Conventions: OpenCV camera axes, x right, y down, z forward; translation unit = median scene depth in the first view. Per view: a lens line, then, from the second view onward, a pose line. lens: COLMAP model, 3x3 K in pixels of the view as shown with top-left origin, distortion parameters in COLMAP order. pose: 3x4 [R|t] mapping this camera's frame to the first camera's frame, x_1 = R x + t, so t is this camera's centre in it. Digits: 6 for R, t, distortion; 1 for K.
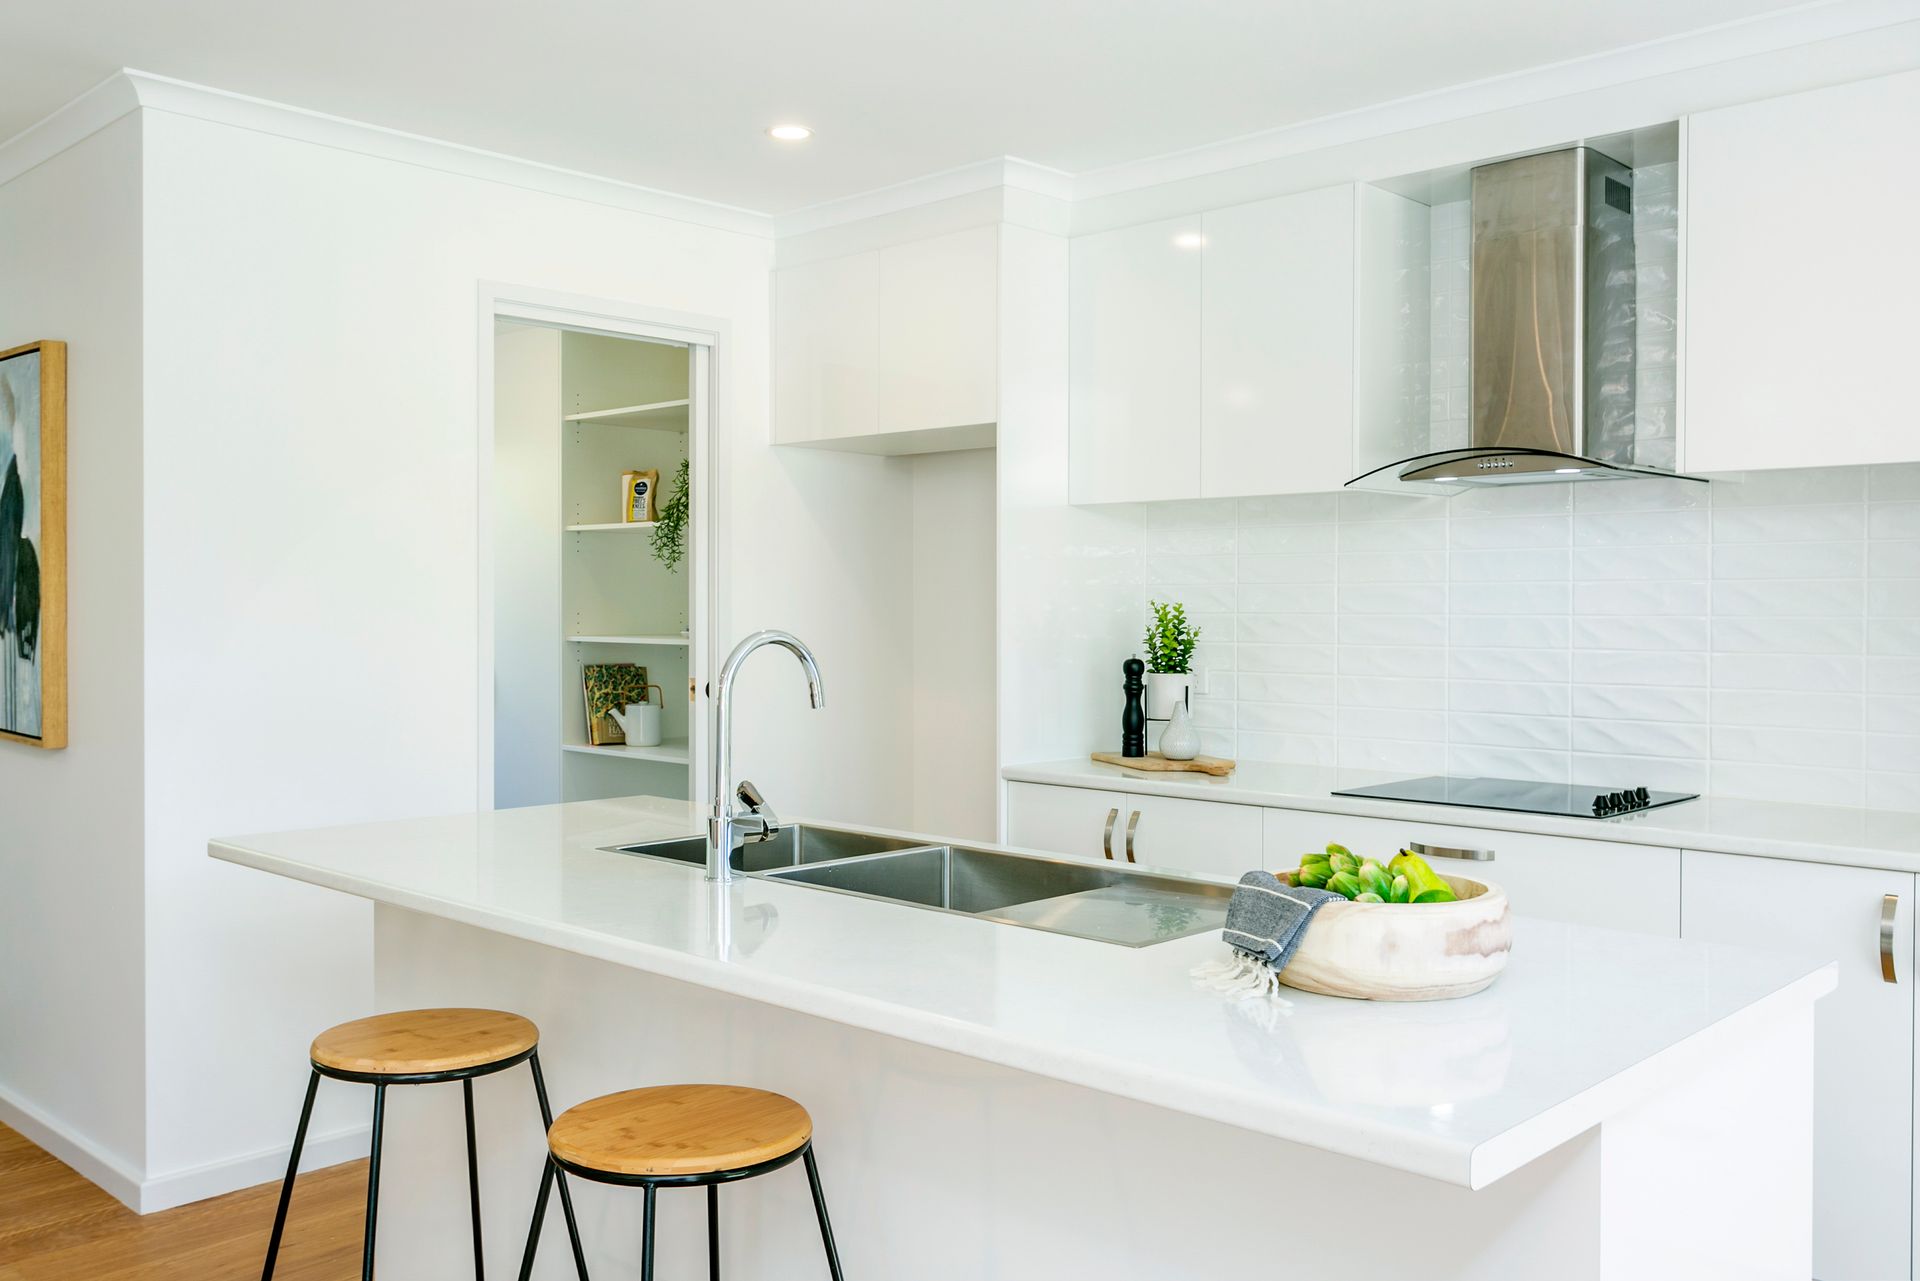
lens RADIAL K [[1643.4, 0, 935.4], [0, 1643.4, 633.2], [0, 0, 1]] dist [0.051468, 0.001567]
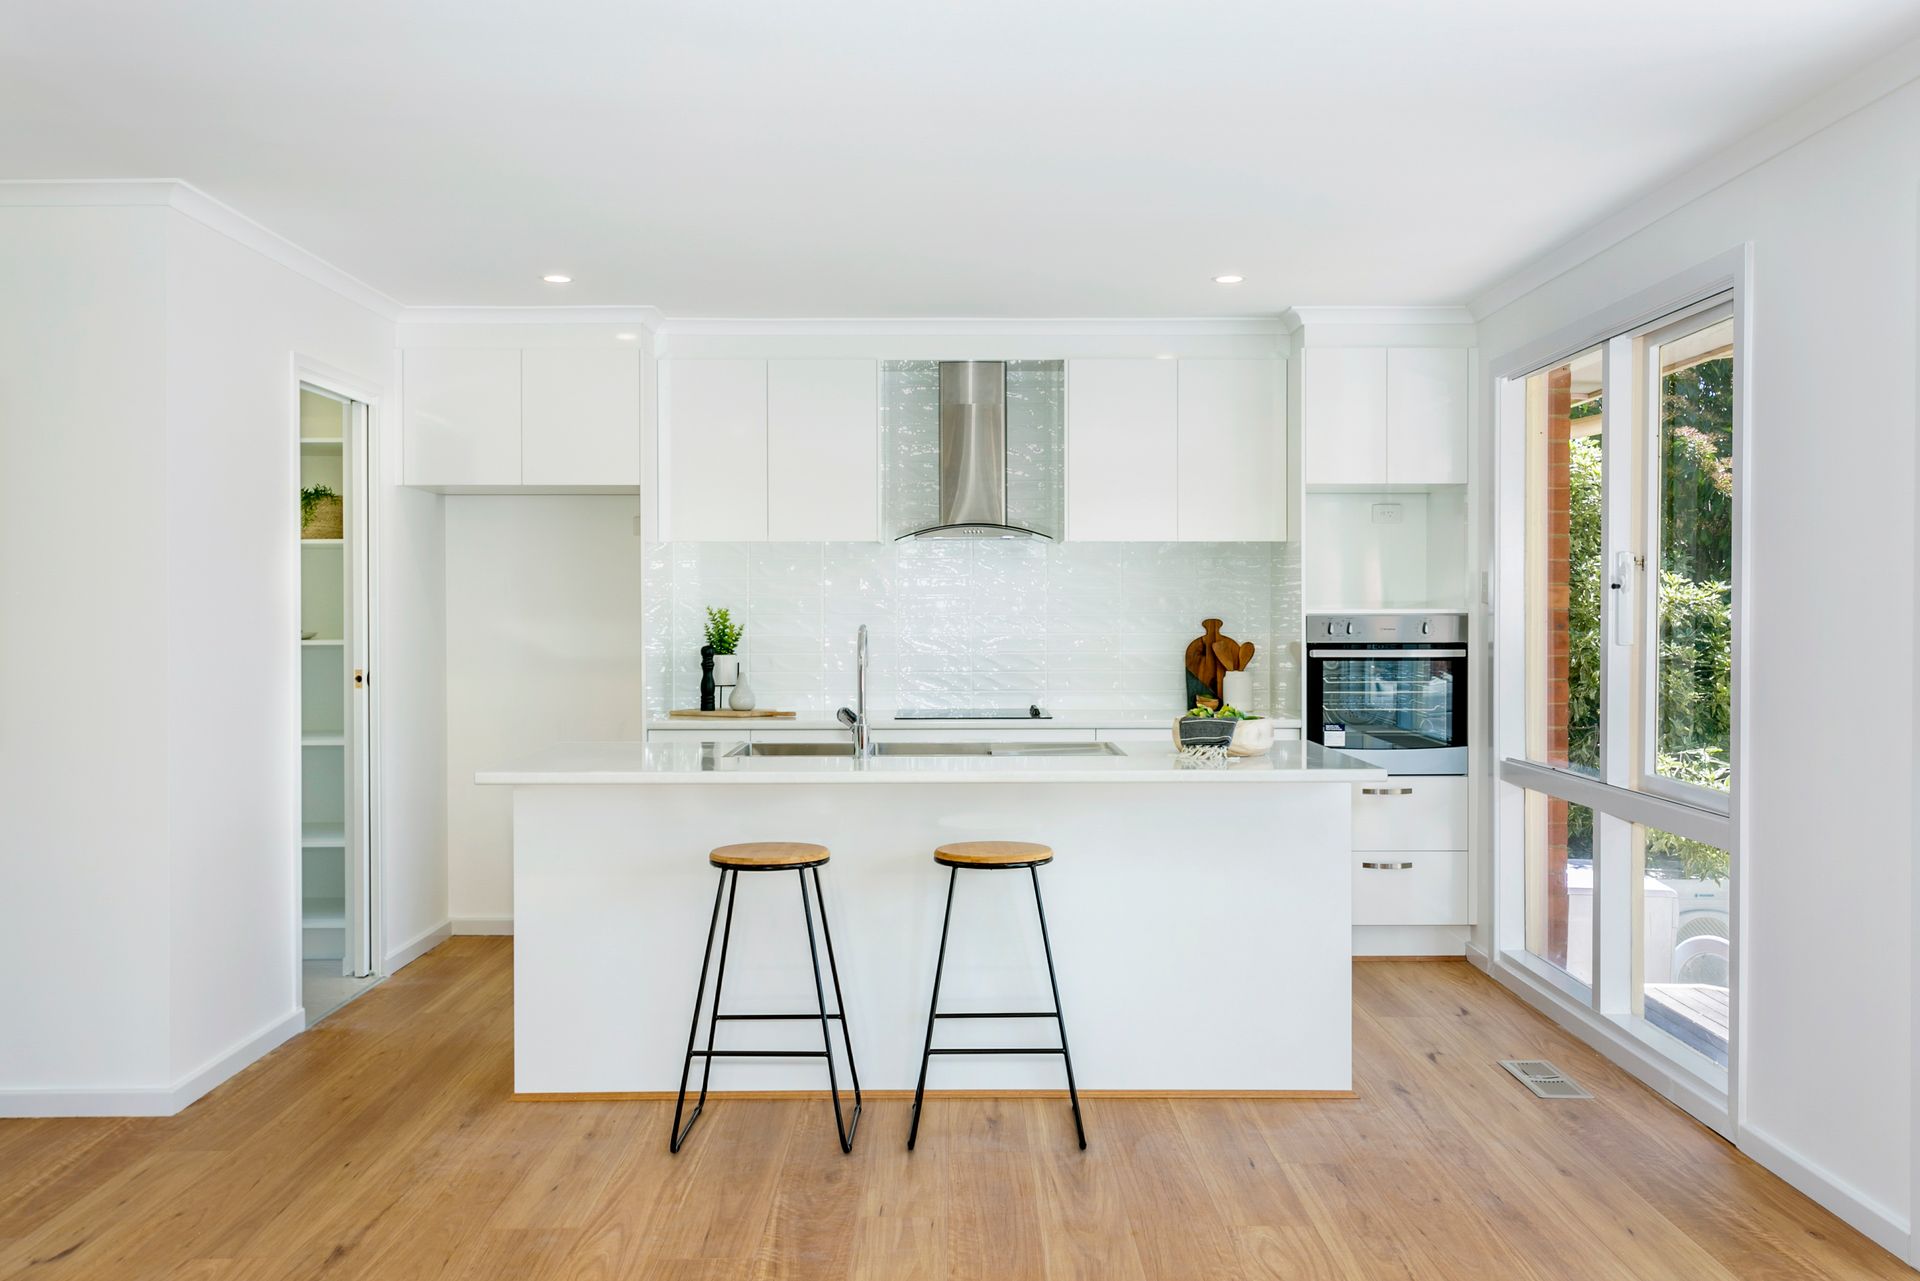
lens RADIAL K [[1643.4, 0, 935.4], [0, 1643.4, 633.2], [0, 0, 1]] dist [0.051468, 0.001567]
pose [[0.711851, -0.014340, 0.702184, -0.784885], [0.016432, 0.999858, 0.003761, 0.001848], [-0.702138, 0.008861, 0.711986, -0.214721]]
